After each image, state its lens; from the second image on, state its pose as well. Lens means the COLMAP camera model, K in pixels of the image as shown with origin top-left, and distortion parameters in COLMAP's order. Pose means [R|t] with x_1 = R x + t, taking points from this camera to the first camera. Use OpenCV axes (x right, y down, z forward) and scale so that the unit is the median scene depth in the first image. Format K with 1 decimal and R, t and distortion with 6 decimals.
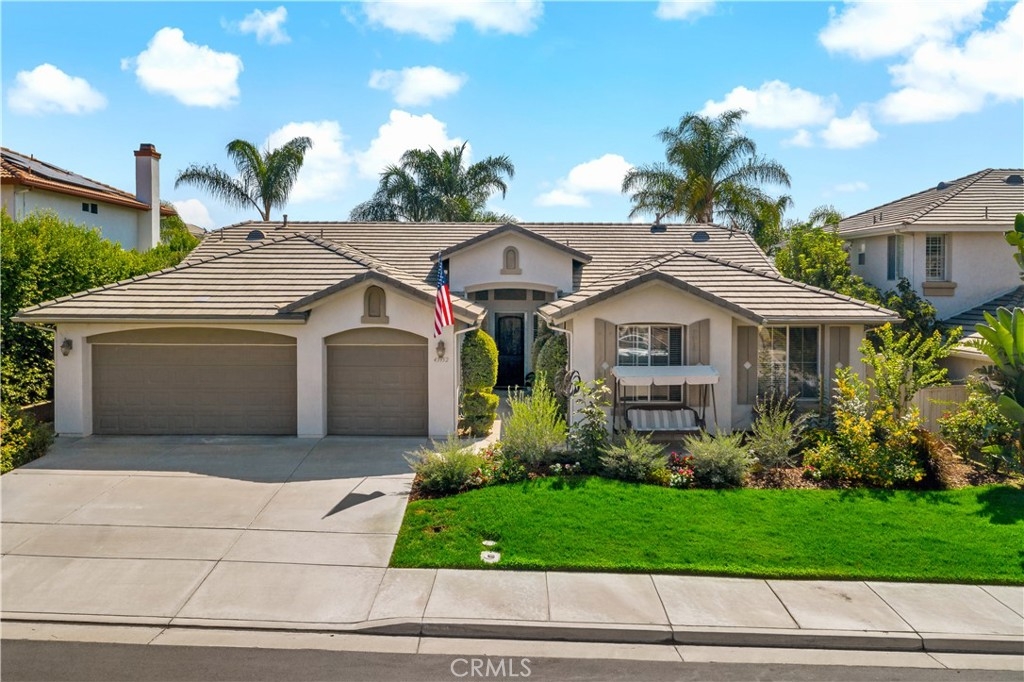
lens RADIAL K [[791.4, 0, 512.0], [0, 791.4, 341.0], [0, 0, 1]] dist [-0.008791, 0.003138]
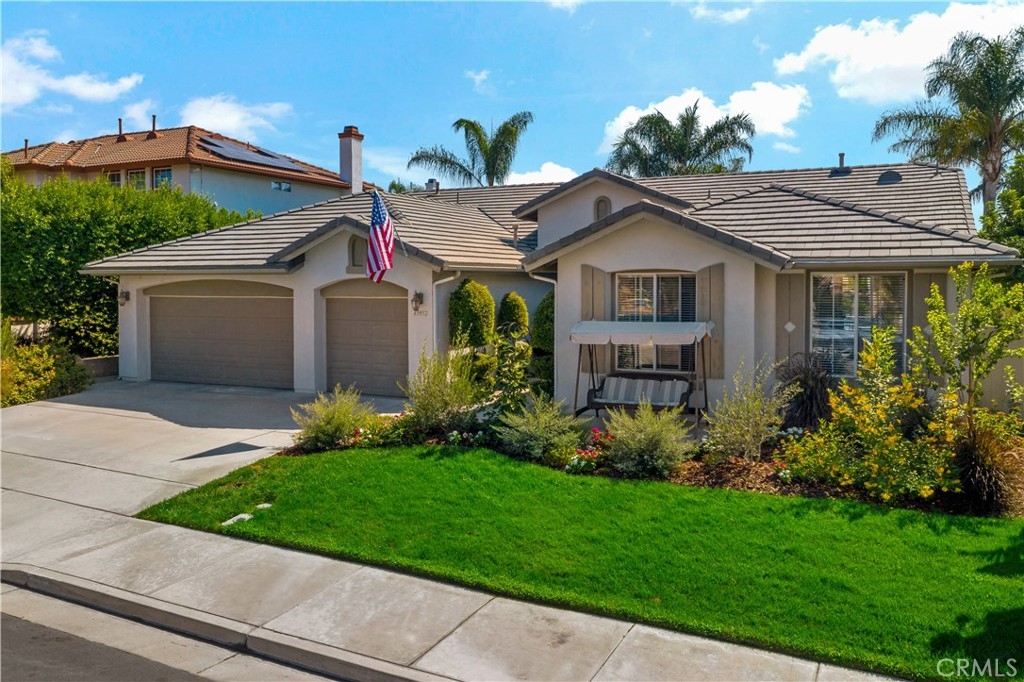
lens RADIAL K [[797.4, 0, 512.0], [0, 797.4, 341.0], [0, 0, 1]] dist [-0.008489, -0.000328]
pose [[0.907965, 0.025648, -0.418261, 0.384367], [-0.021213, 0.999659, 0.015252, 0.038964], [0.418510, -0.004976, 0.908199, 0.222988]]
